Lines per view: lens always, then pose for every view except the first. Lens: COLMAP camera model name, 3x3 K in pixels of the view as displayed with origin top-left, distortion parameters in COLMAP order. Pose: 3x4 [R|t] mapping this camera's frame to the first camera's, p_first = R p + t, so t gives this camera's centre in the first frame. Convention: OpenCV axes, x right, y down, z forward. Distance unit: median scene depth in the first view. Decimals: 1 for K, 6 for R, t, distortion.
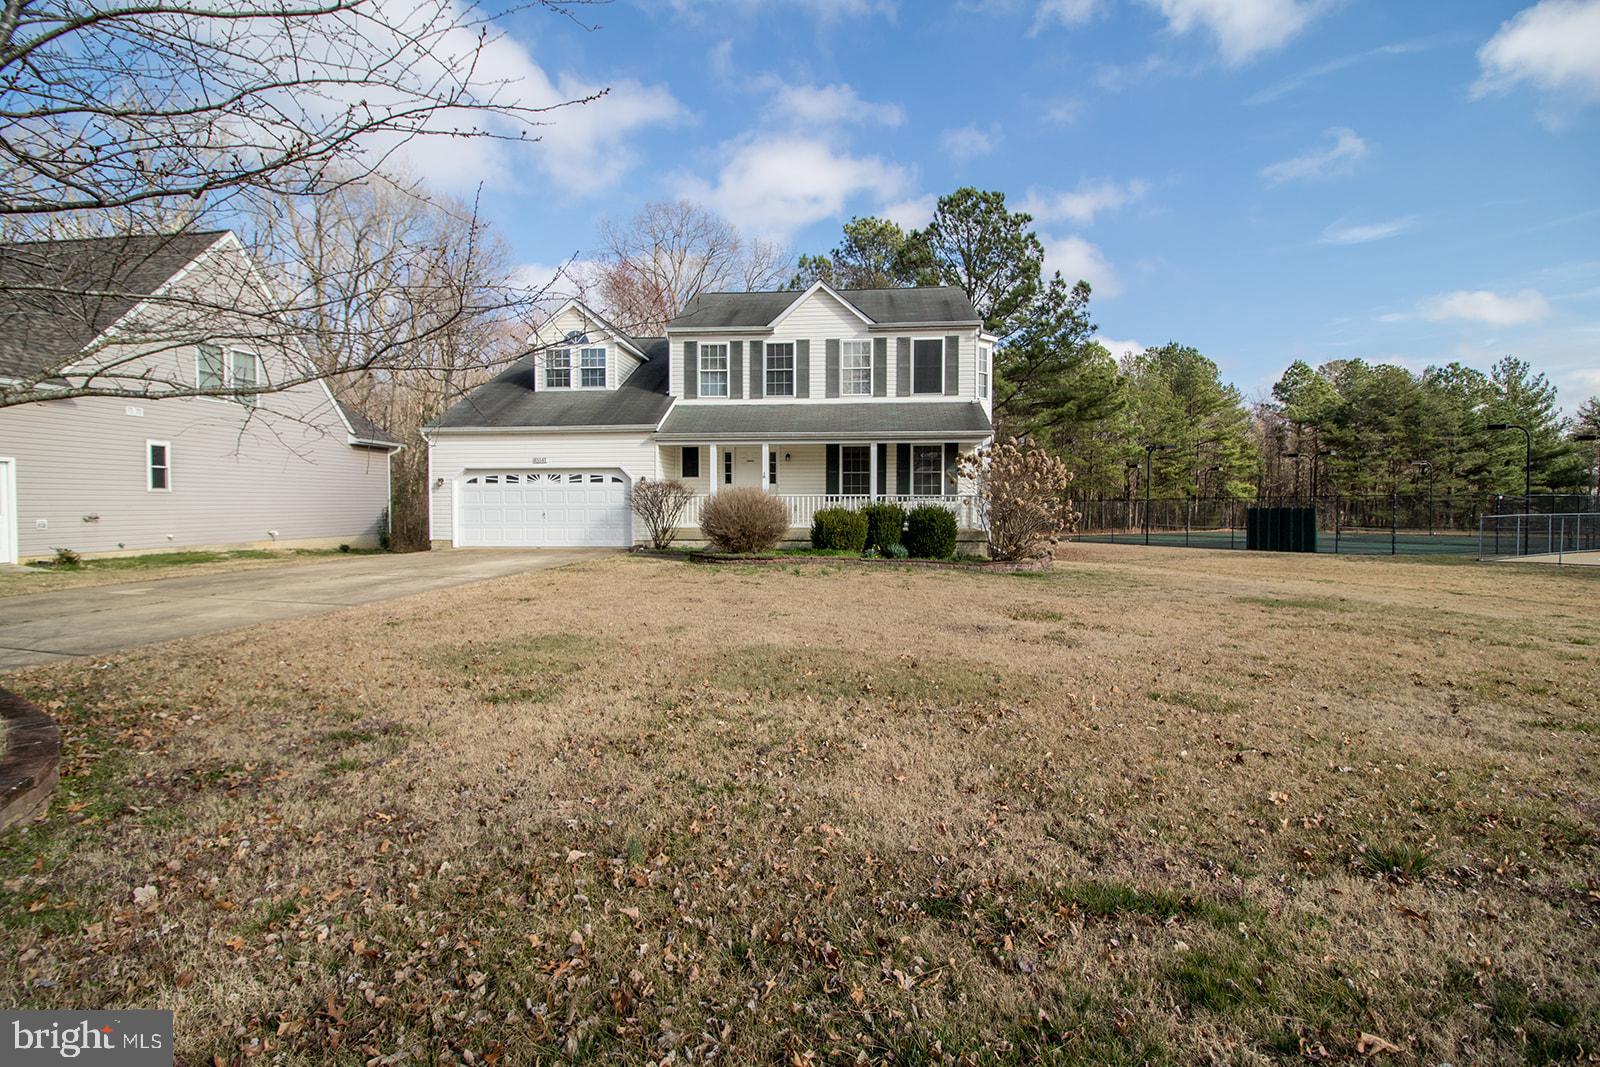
lens RADIAL K [[734.1, 0, 796.1], [0, 734.1, 529.7], [0, 0, 1]] dist [0.002987, -0.013920]
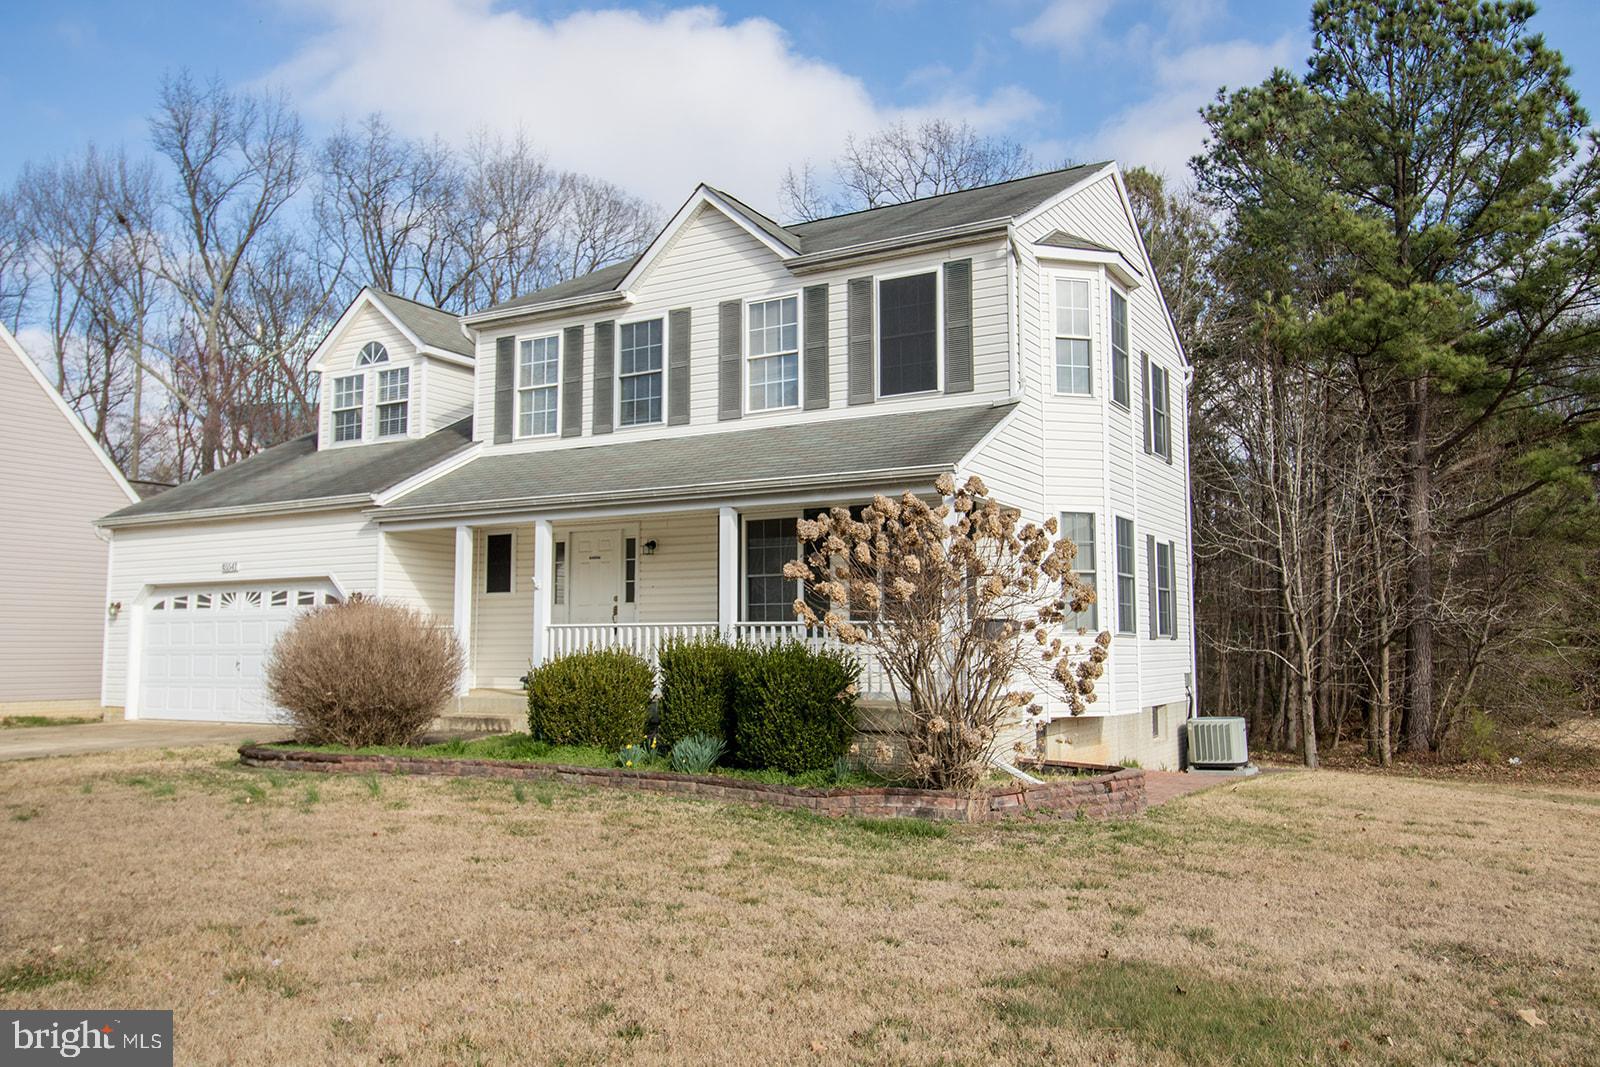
lens RADIAL K [[1255.2, 0, 794.3], [0, 1255.2, 533.5], [0, 0, 1]] dist [0.015565, 0.000953]
pose [[0.904106, -0.039403, -0.425488, 0.431002], [-0.015529, 0.992052, -0.124866, -0.005732], [0.427027, 0.119500, 0.896308, 0.296988]]
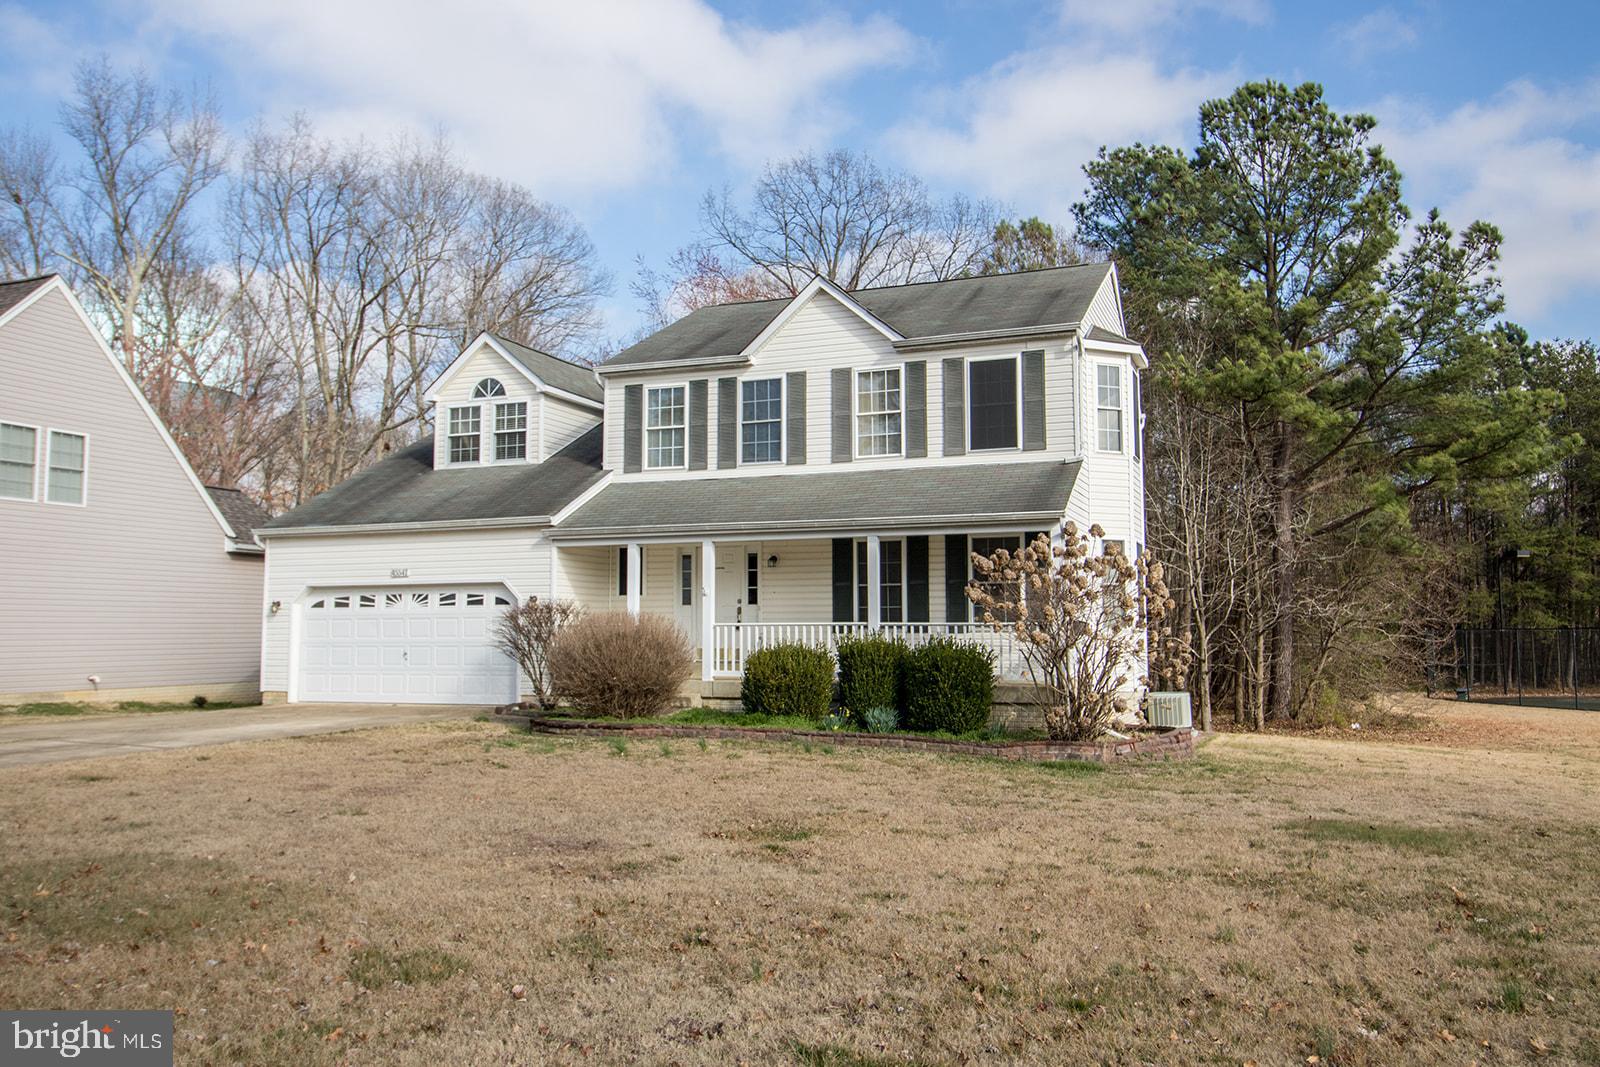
lens RADIAL K [[1249.6, 0, 800.0], [0, 1249.6, 533.5], [0, 0, 1]] dist [0.013875, -0.008082]
pose [[0.959036, -0.023971, -0.282268, 0.307350], [-0.008300, 0.993608, -0.112581, -0.004413], [0.283162, 0.110312, 0.952707, 0.009914]]
